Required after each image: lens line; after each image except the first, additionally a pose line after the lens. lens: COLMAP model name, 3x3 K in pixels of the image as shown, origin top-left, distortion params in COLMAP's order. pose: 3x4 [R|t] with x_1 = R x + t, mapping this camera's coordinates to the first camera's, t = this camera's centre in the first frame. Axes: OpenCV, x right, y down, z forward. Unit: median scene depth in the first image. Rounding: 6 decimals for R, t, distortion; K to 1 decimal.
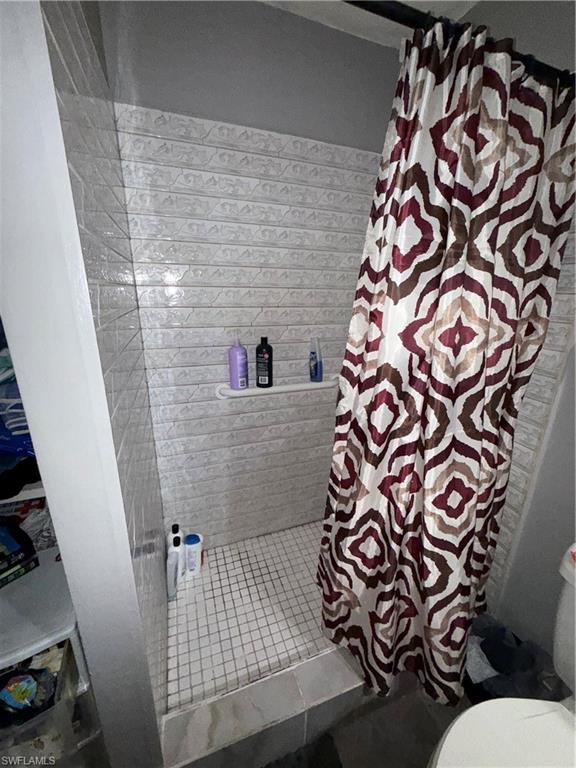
lens RADIAL K [[307.8, 0, 289.0], [0, 307.8, 383.6], [0, 0, 1]] dist [0.003416, 0.000255]
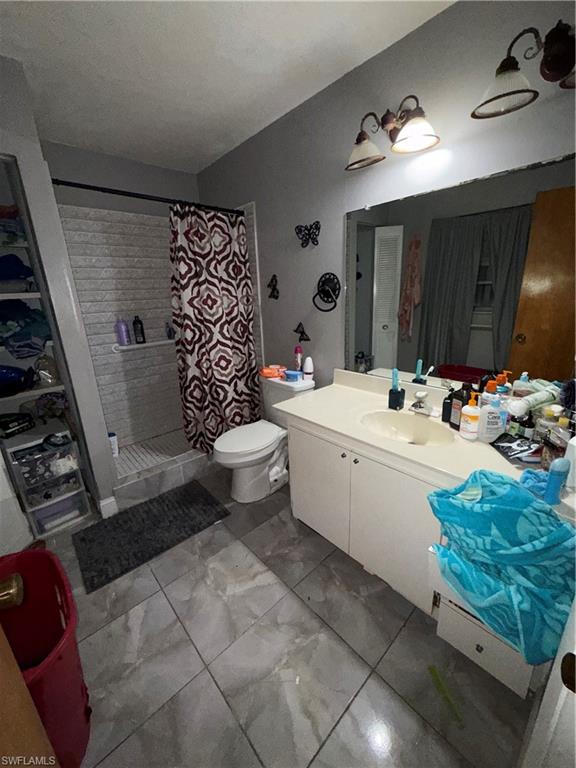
lens RADIAL K [[307.8, 0, 286.8], [0, 307.8, 382.0], [0, 0, 1]] dist [0.003416, 0.000255]
pose [[0.929821, -0.153171, 0.334621, 0.130787], [0.157360, 0.987431, 0.014730, 0.582778], [-0.332671, 0.038960, 0.942238, -1.695786]]
